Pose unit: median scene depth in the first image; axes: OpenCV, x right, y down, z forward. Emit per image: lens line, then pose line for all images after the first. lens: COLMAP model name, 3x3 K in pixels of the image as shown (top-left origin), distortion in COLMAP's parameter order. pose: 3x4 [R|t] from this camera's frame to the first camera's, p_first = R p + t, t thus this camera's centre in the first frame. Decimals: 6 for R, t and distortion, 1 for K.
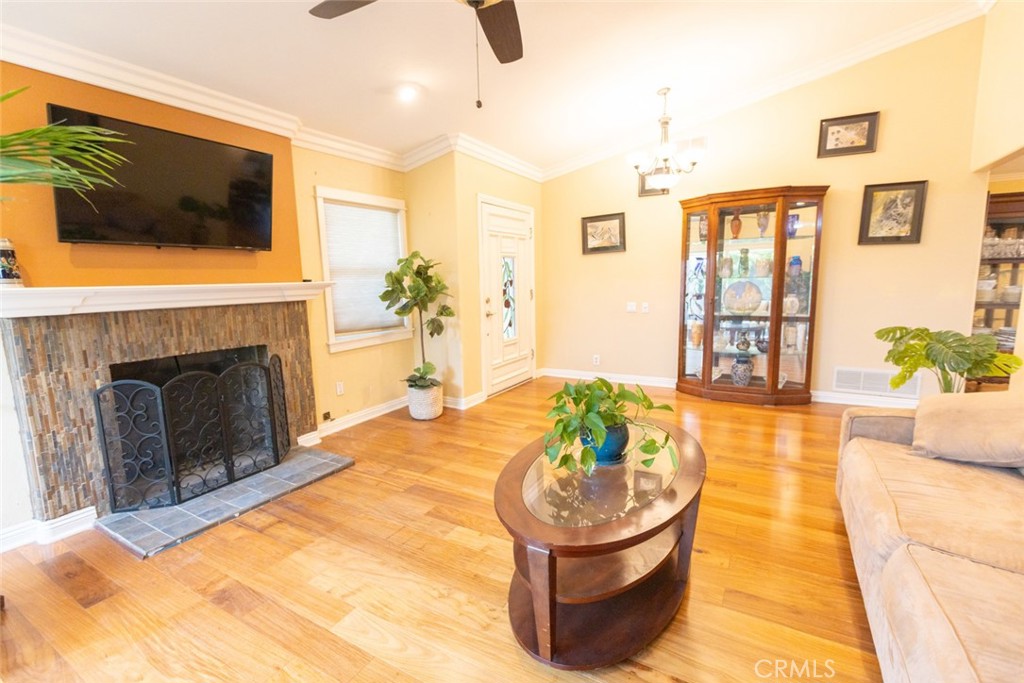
lens RADIAL K [[458.8, 0, 510.8], [0, 458.8, 342.7], [0, 0, 1]] dist [-0.003887, -0.000223]
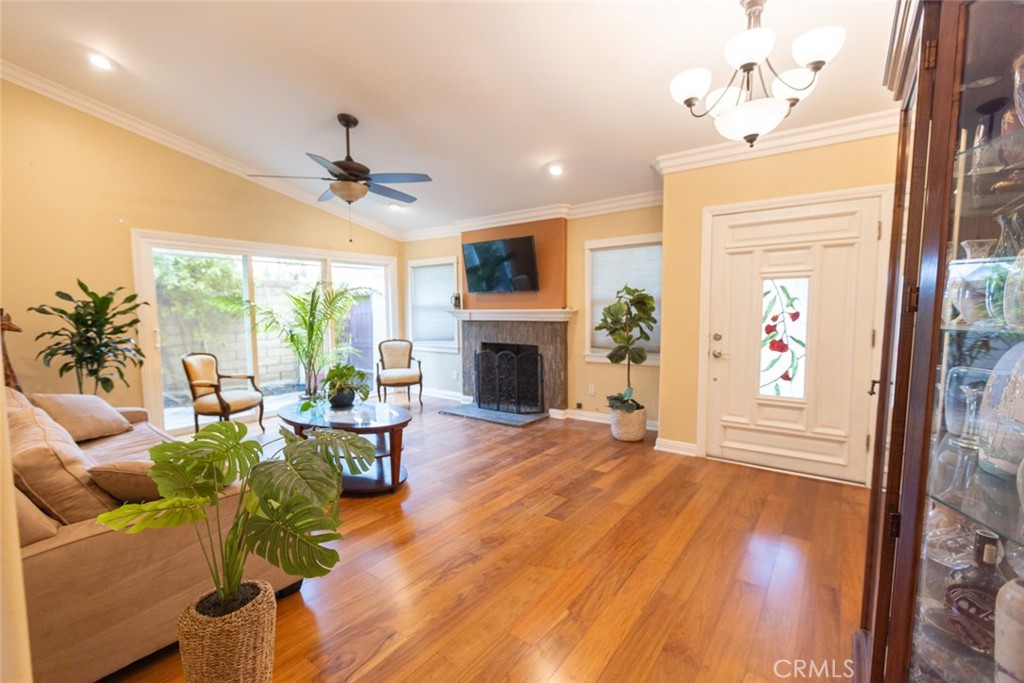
lens RADIAL K [[449.7, 0, 511.8], [0, 449.7, 342.4], [0, 0, 1]] dist [-0.001173, -0.000071]
pose [[-0.109773, 0.096973, -0.989215, 0.884449], [-0.129726, 0.985319, 0.110986, -0.142553], [0.985455, 0.140510, -0.095582, 0.844328]]
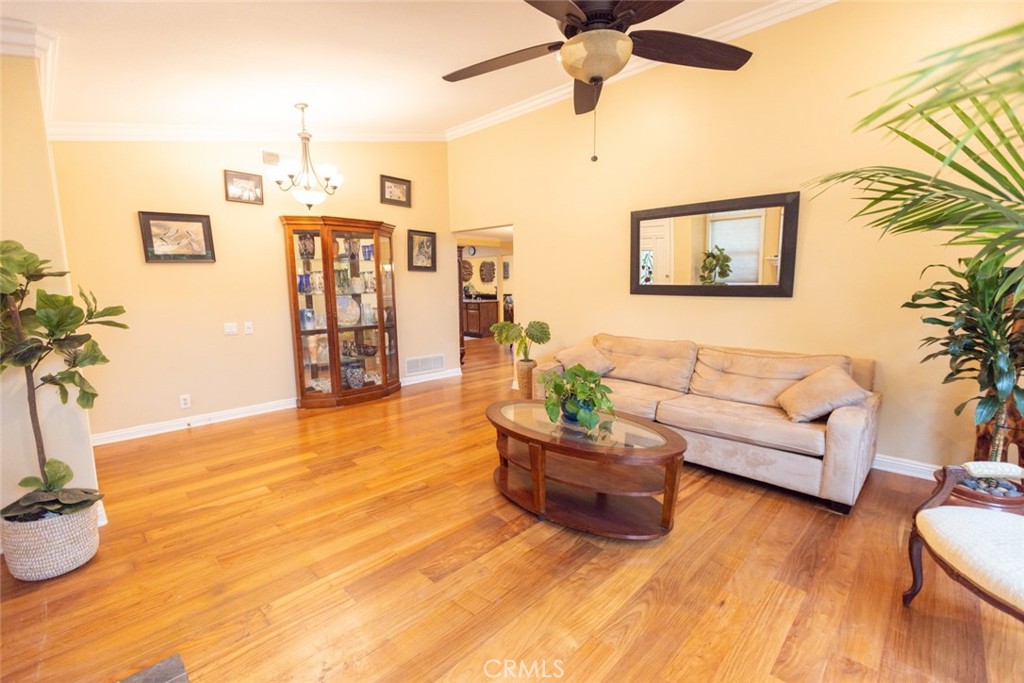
lens RADIAL K [[449.7, 0, 511.8], [0, 449.7, 342.4], [0, 0, 1]] dist [-0.001173, -0.000071]
pose [[0.234677, -0.104916, 0.966395, -0.546246], [0.137886, 0.987699, 0.073745, -0.054344], [-0.962244, 0.115946, 0.246256, 0.383498]]
